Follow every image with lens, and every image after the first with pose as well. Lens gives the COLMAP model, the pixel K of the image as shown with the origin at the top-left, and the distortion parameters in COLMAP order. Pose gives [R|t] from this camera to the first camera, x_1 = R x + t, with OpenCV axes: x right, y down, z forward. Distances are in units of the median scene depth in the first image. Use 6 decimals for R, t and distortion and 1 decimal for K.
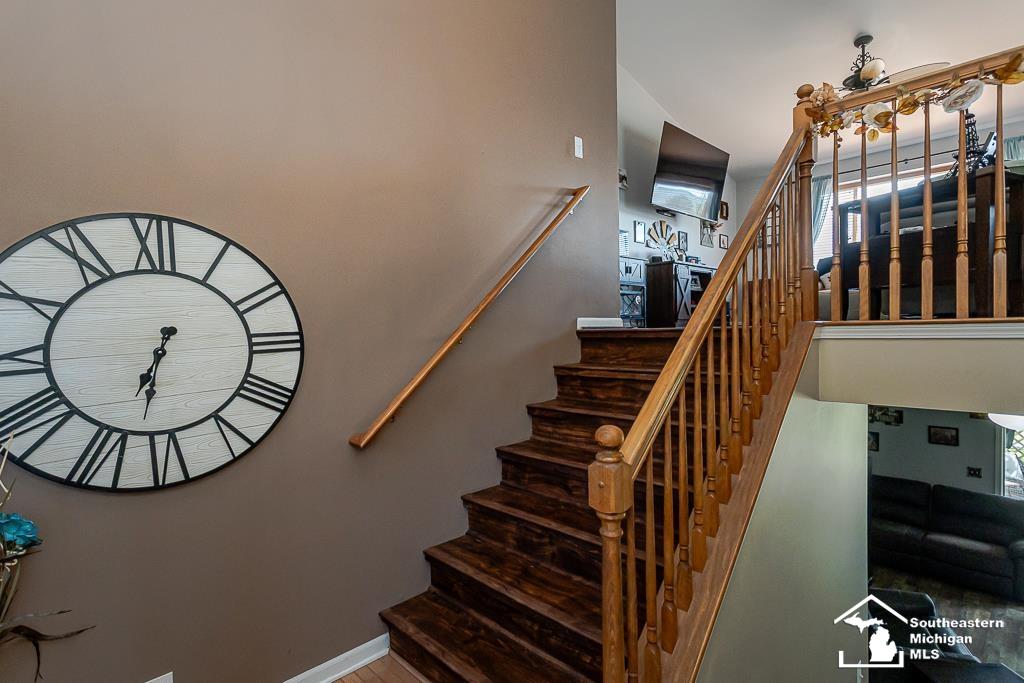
lens RADIAL K [[498.9, 0, 512.7], [0, 498.9, 342.4], [0, 0, 1]] dist [0.002004, 0.000120]
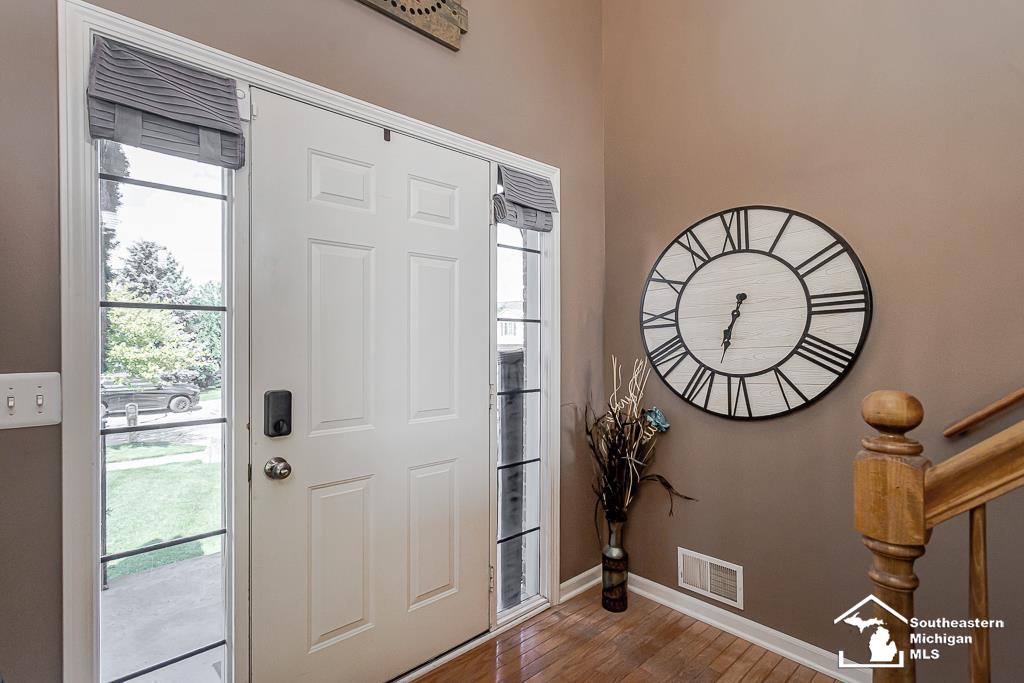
lens RADIAL K [[498.9, 0, 512.6], [0, 498.9, 341.3], [0, 0, 1]] dist [0.002004, 0.000120]
pose [[-0.026500, 0.015473, -0.999529, 0.595449], [-0.016478, 0.999738, 0.015913, 0.079910], [0.999513, 0.016892, -0.026239, 0.451389]]
